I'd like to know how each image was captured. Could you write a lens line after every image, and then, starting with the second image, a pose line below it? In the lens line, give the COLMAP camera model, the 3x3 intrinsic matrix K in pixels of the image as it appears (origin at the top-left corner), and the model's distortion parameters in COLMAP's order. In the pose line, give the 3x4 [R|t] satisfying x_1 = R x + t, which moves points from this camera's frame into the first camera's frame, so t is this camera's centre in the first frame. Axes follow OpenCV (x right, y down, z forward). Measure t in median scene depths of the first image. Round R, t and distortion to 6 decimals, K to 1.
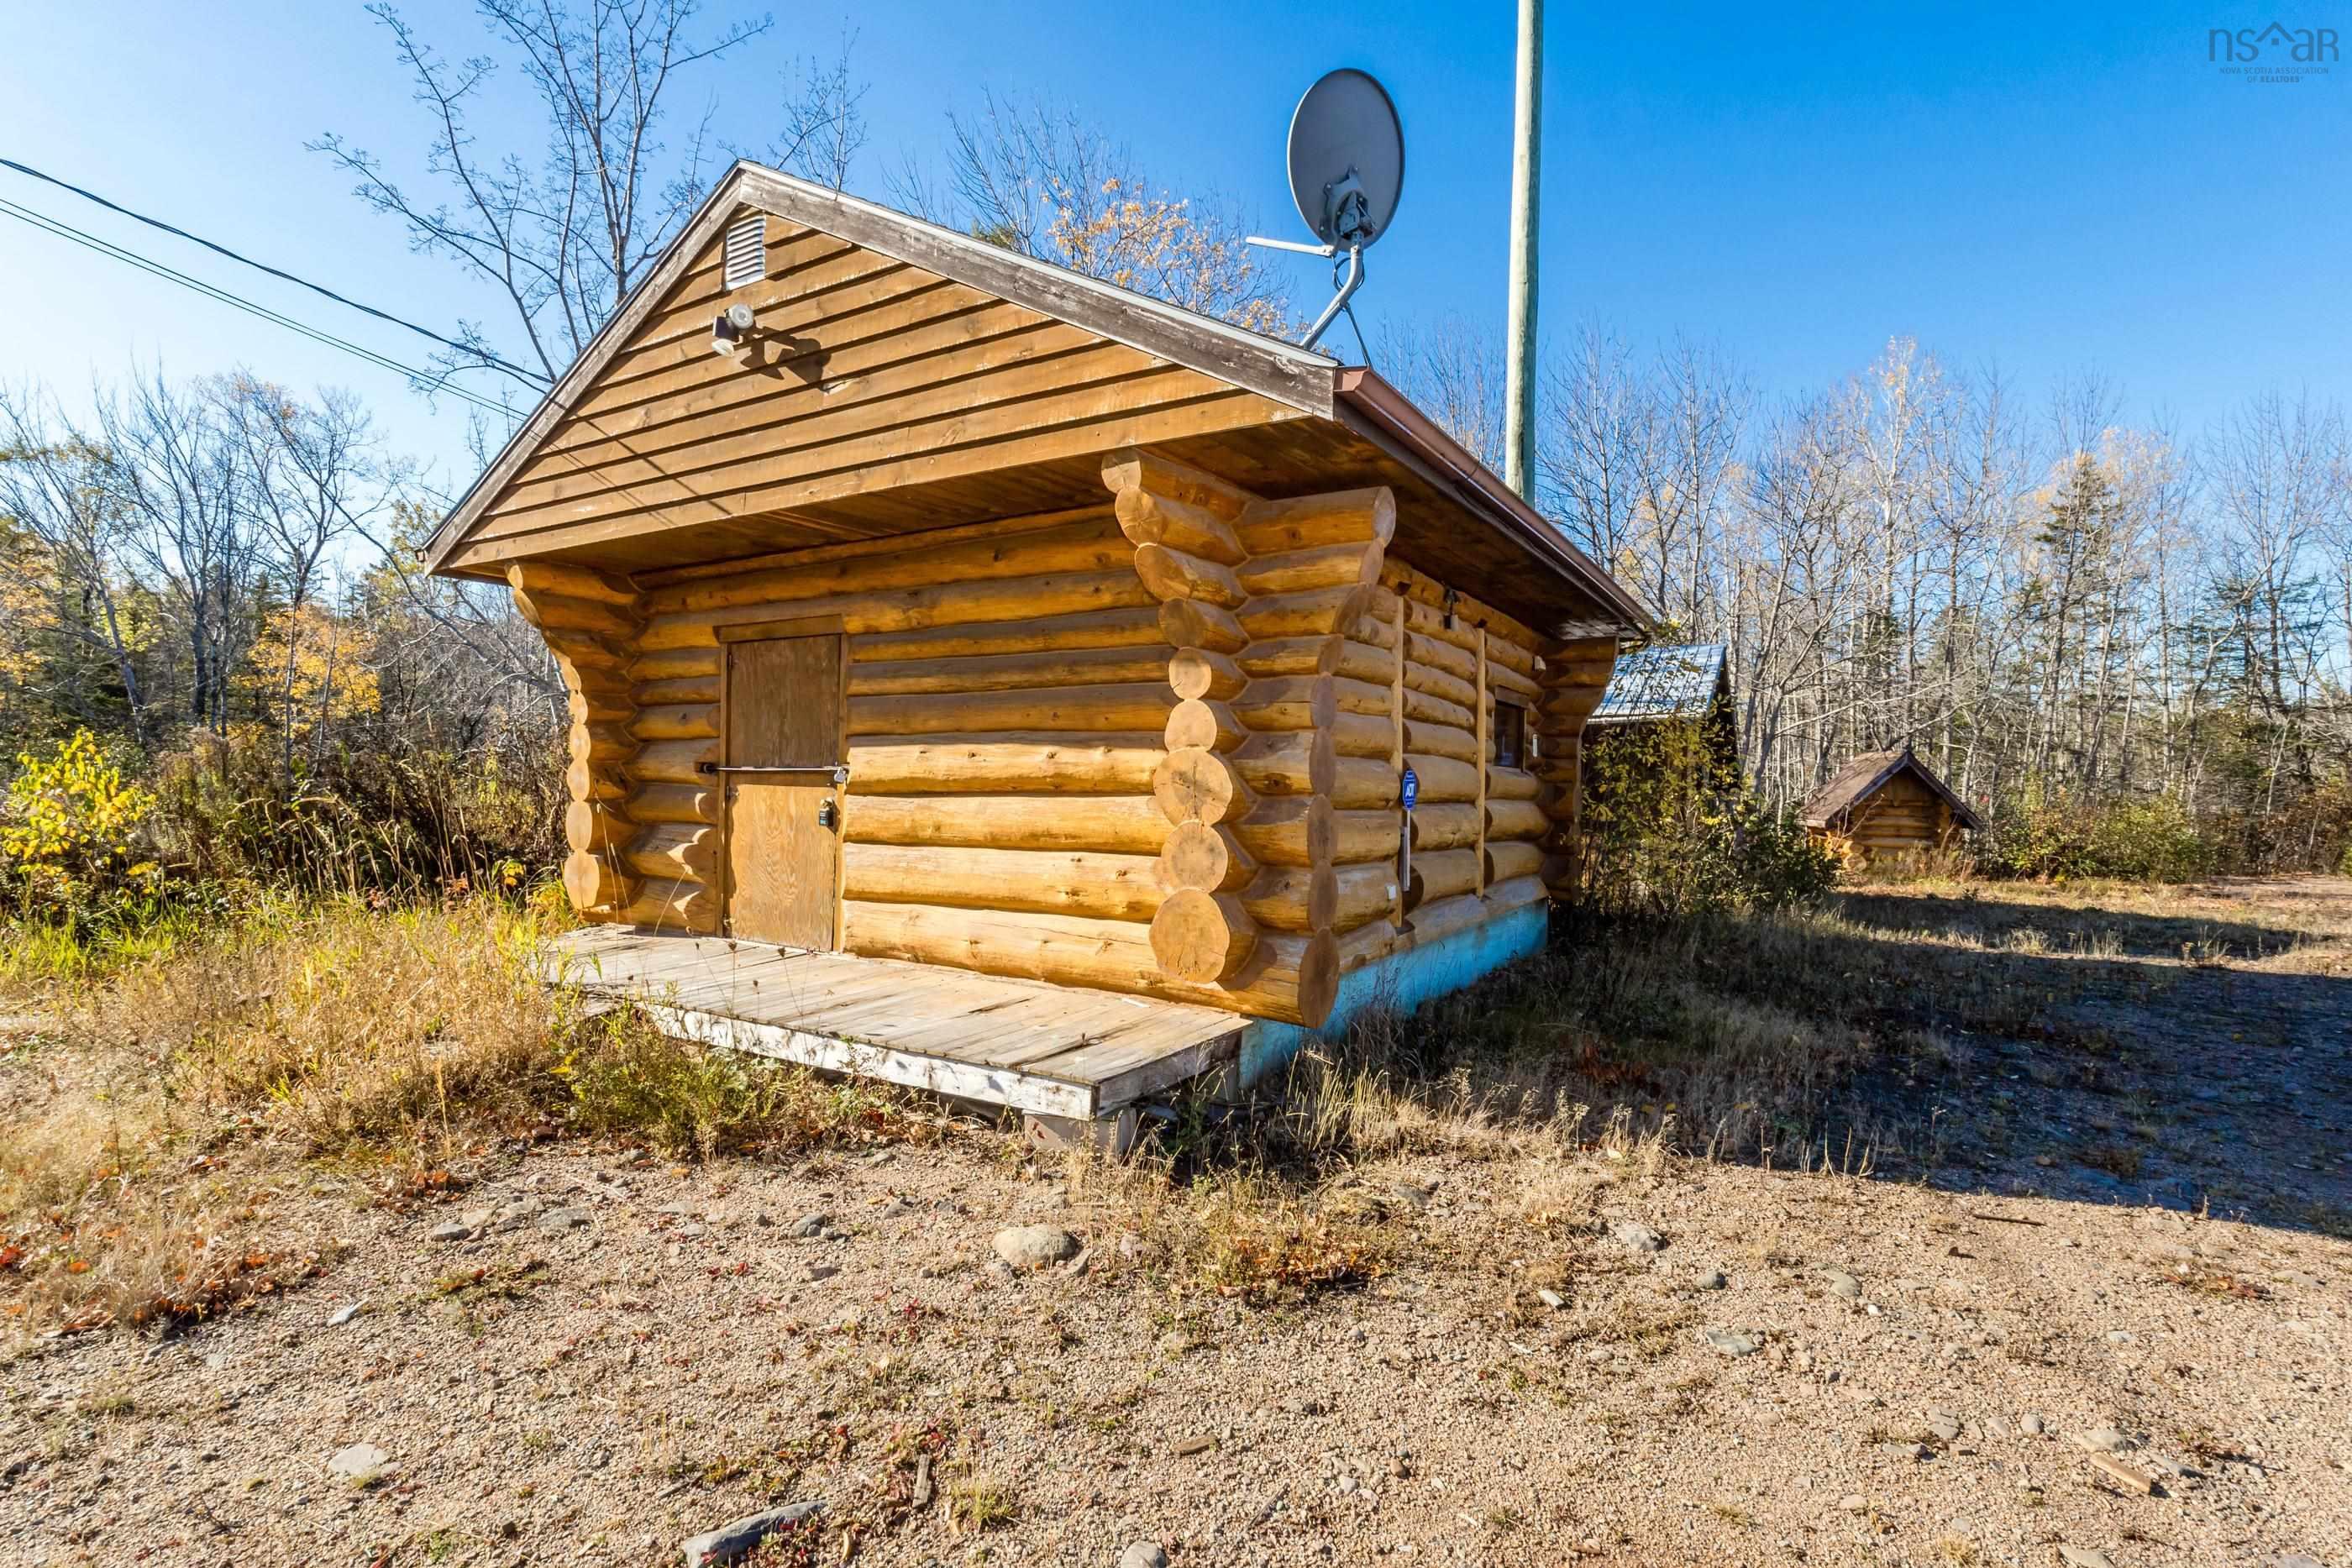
lens RADIAL K [[1079.8, 0, 1176.0], [0, 1079.8, 784.0], [0, 0, 1]] dist [-0.013948, 0.000083]
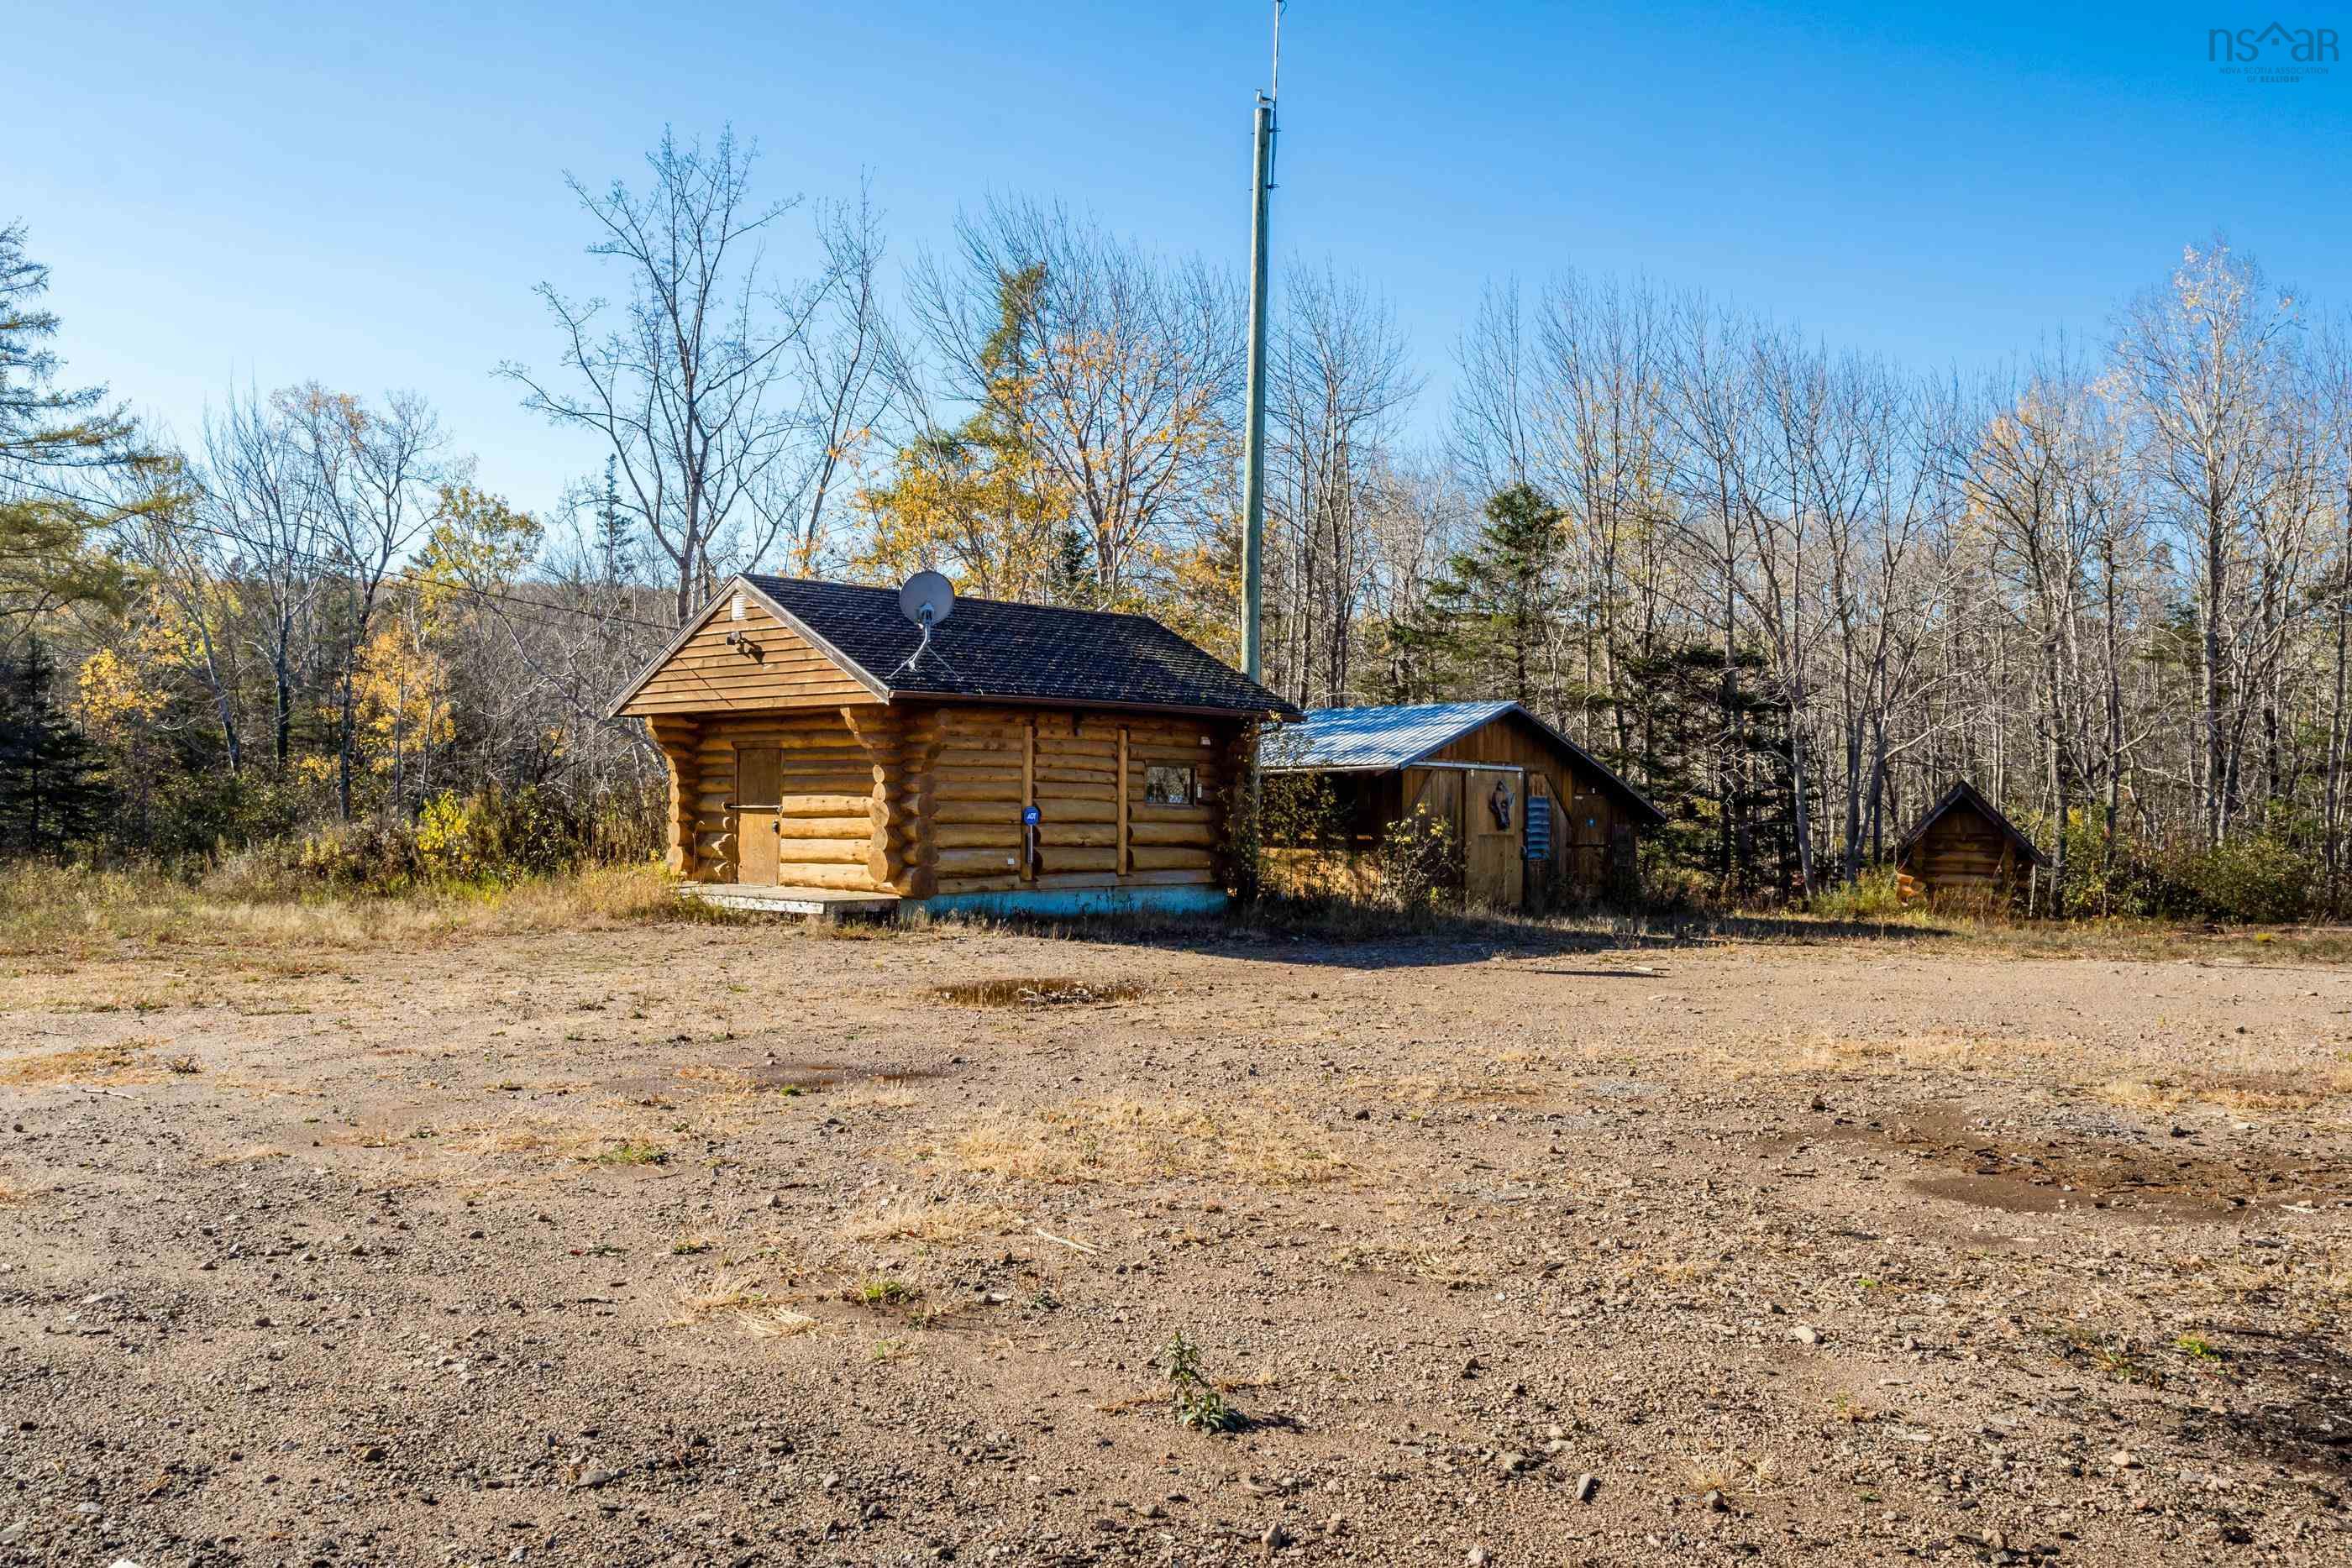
lens RADIAL K [[1952.7, 0, 1176.0], [0, 1952.7, 784.0], [0, 0, 1]] dist [-0.018904, 0.003359]
pose [[0.974079, -0.004152, -0.226171, 1.399350], [-0.000569, 0.999783, -0.020806, 0.022672], [0.226208, 0.020395, 0.973865, -2.759128]]
